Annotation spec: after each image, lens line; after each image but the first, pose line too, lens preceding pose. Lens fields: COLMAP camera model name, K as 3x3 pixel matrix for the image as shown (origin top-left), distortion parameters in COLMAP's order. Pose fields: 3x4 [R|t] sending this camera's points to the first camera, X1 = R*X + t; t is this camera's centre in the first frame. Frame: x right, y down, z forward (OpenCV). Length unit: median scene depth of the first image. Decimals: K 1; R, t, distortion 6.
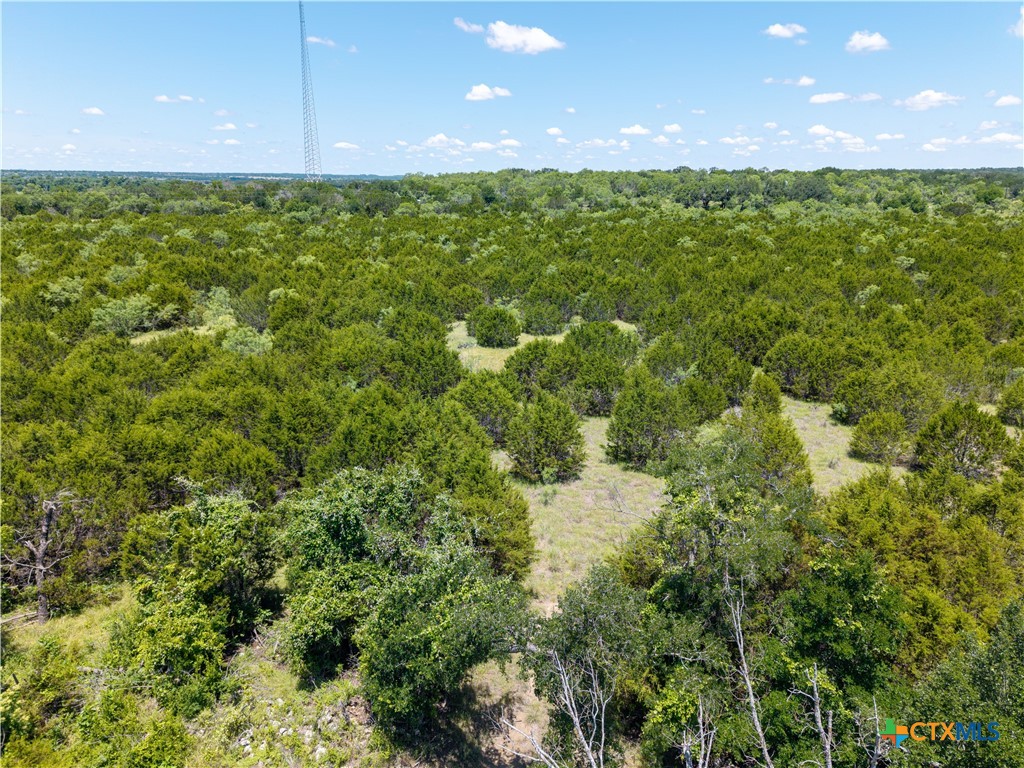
lens RADIAL K [[680.6, 0, 513.4], [0, 680.6, 382.7], [0, 0, 1]] dist [0.046383, -0.033730]
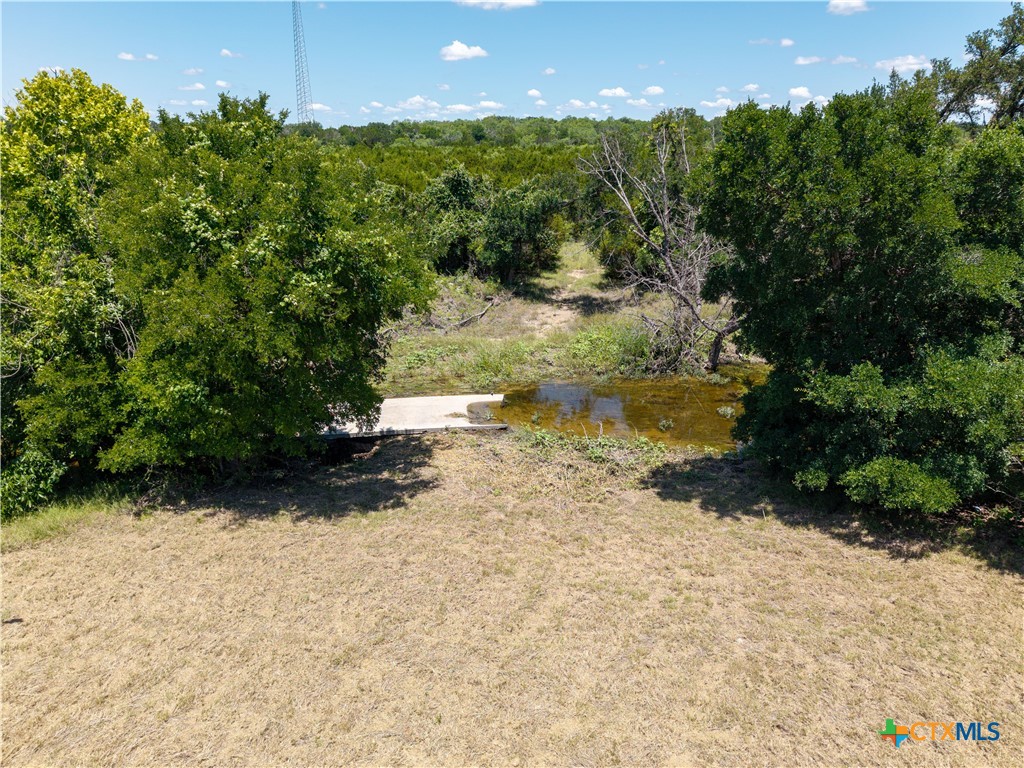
lens RADIAL K [[680.6, 0, 511.2], [0, 680.6, 383.8], [0, 0, 1]] dist [0.046383, -0.033730]
pose [[0.999668, -0.008339, 0.024380, -0.021823], [0.007114, 0.998728, 0.049917, 0.080472], [-0.024766, -0.049727, 0.998456, -0.094073]]
